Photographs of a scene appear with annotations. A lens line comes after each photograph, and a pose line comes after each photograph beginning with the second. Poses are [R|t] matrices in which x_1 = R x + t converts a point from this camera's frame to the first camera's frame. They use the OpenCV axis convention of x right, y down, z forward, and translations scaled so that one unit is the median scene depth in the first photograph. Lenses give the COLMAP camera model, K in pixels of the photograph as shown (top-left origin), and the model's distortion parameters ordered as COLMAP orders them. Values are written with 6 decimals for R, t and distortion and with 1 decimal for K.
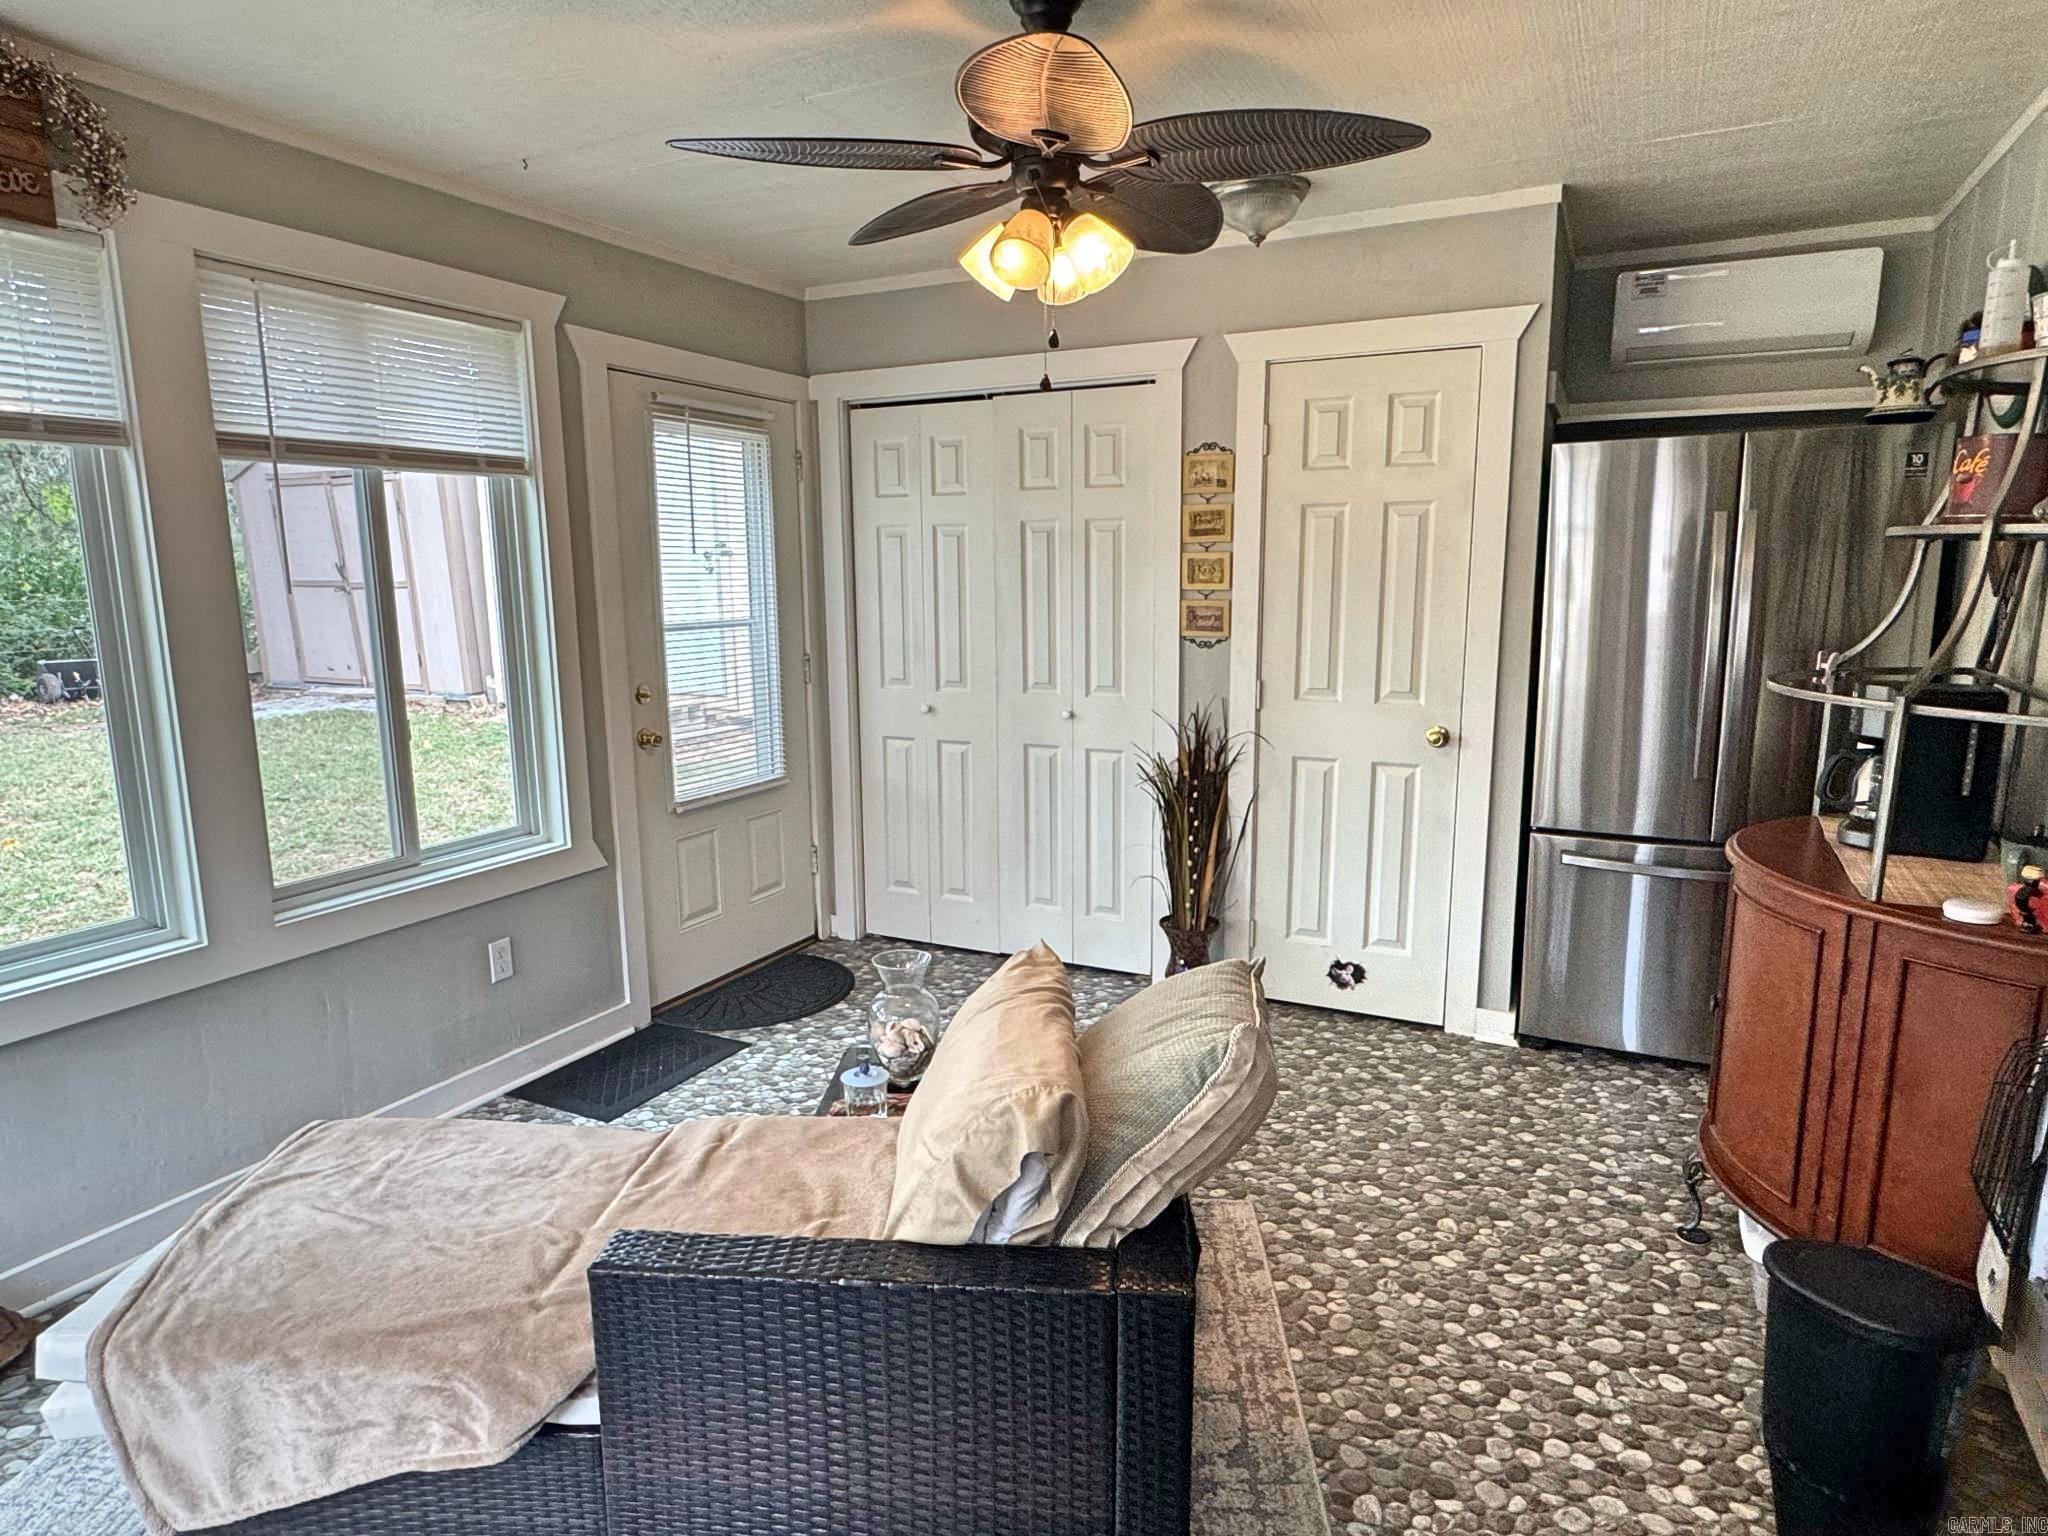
lens RADIAL K [[1183.3, 0, 1026.7], [0, 1183.3, 768.6], [0, 0, 1]] dist [0.000792, -0.001731]
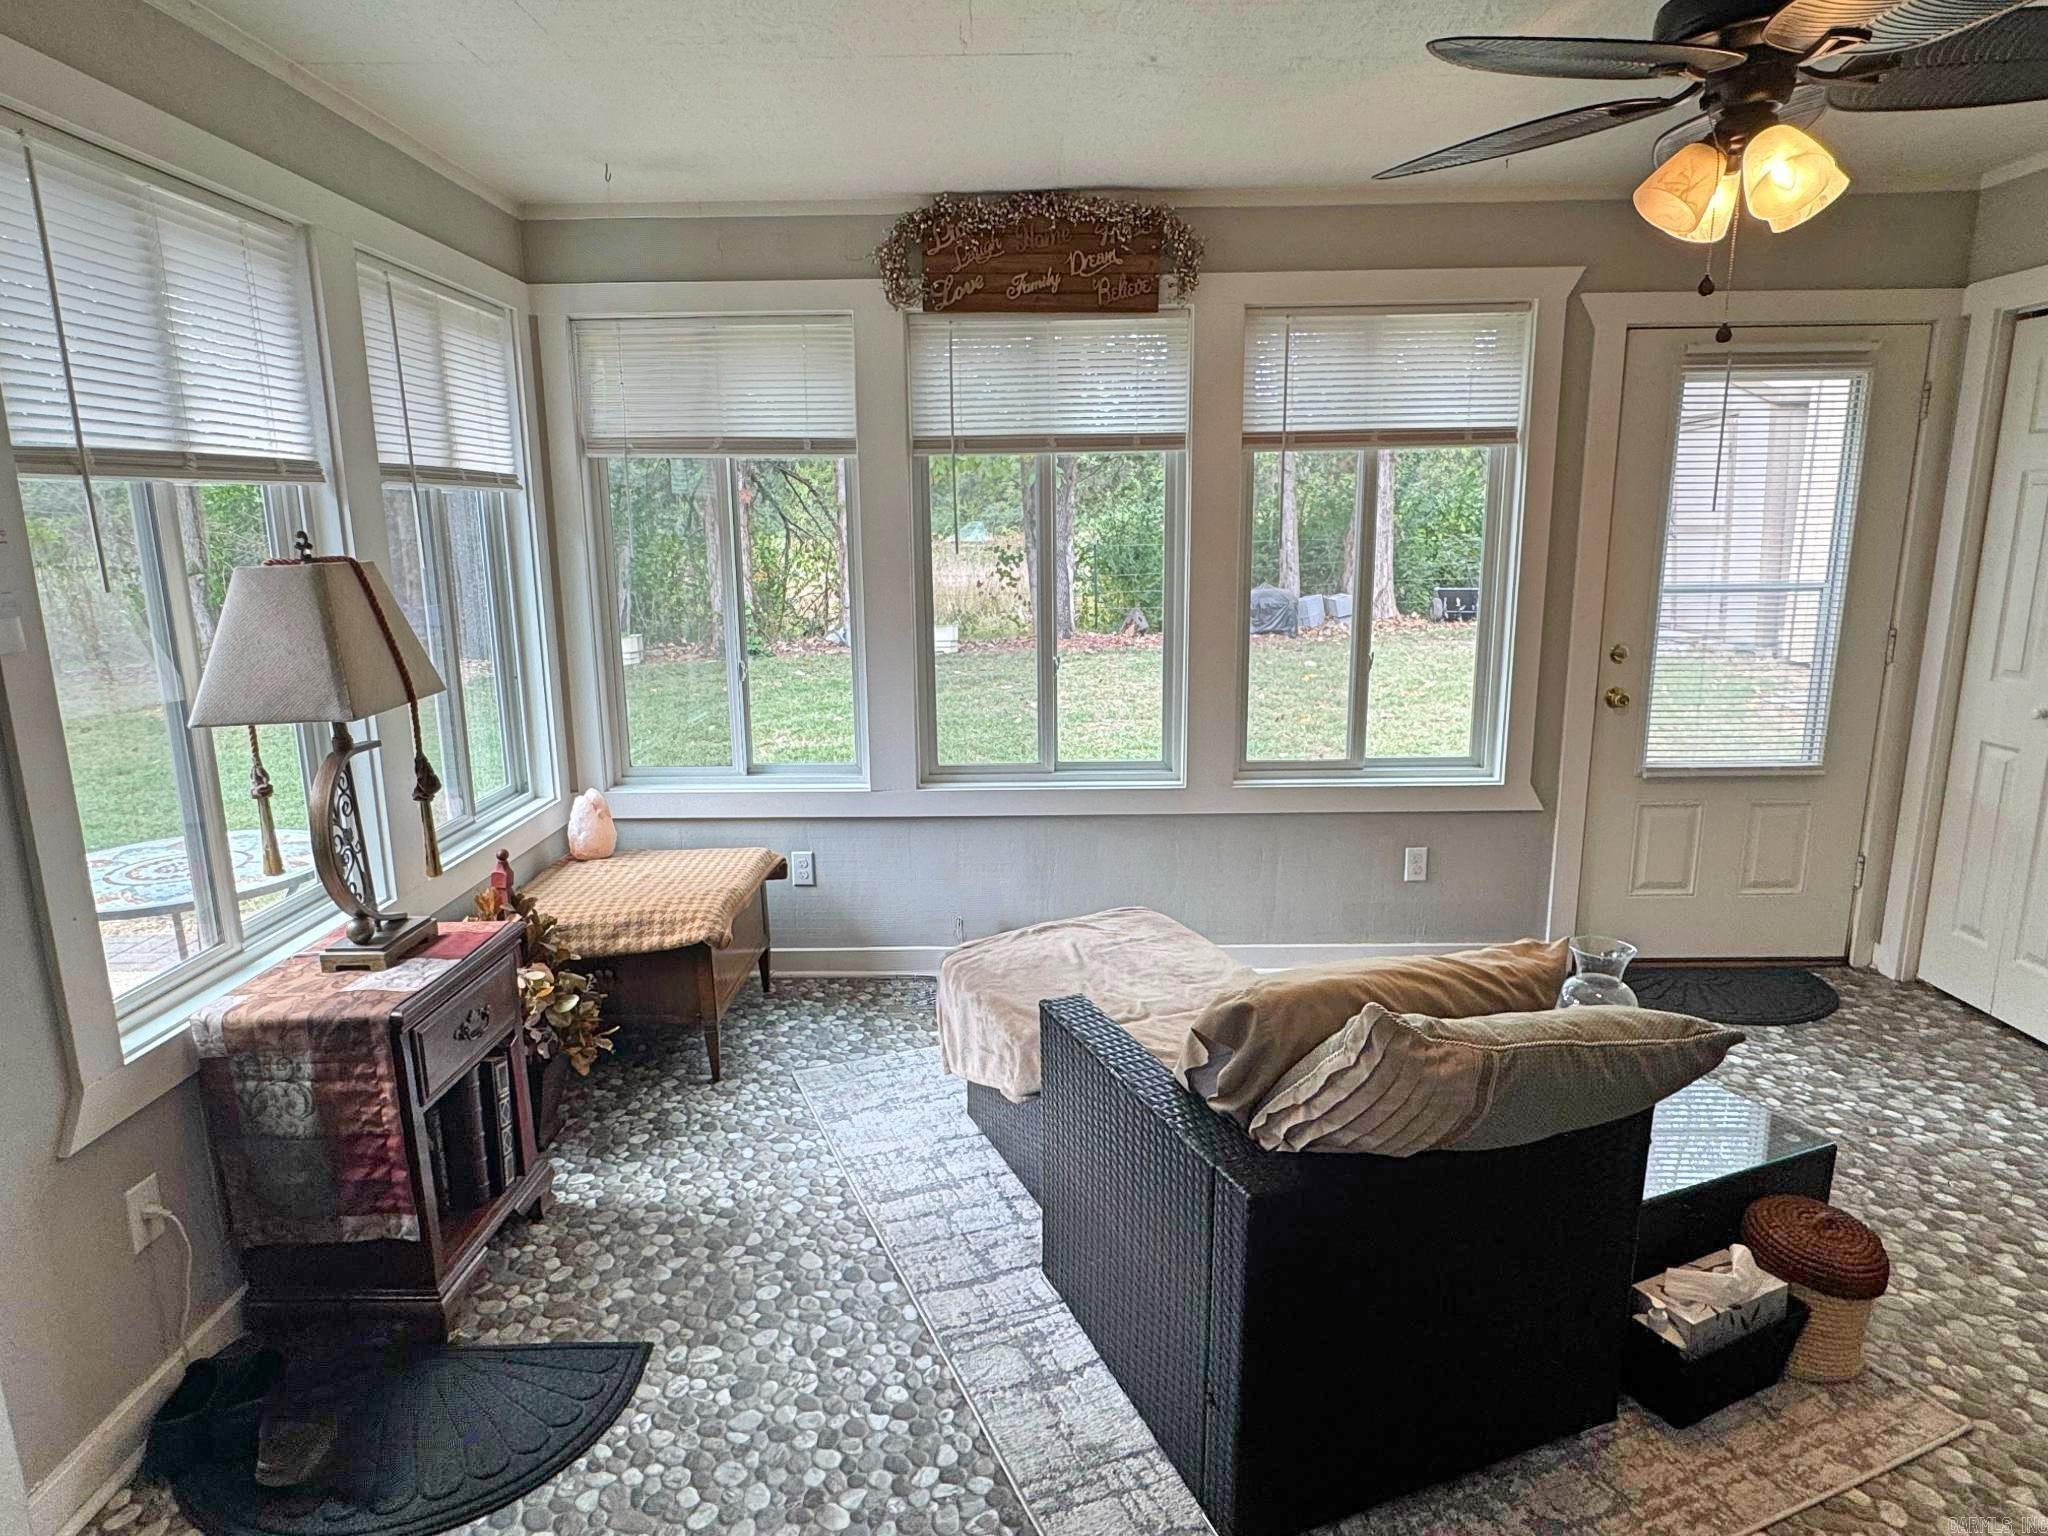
lens RADIAL K [[1183.3, 0, 1023.1], [0, 1183.3, 769.3], [0, 0, 1]] dist [0.000792, -0.001731]
pose [[0.452147, 0.186715, -0.872181, 0.347956], [-0.142198, 0.980427, 0.136171, -0.031551], [0.880535, 0.062453, 0.469848, 0.088210]]
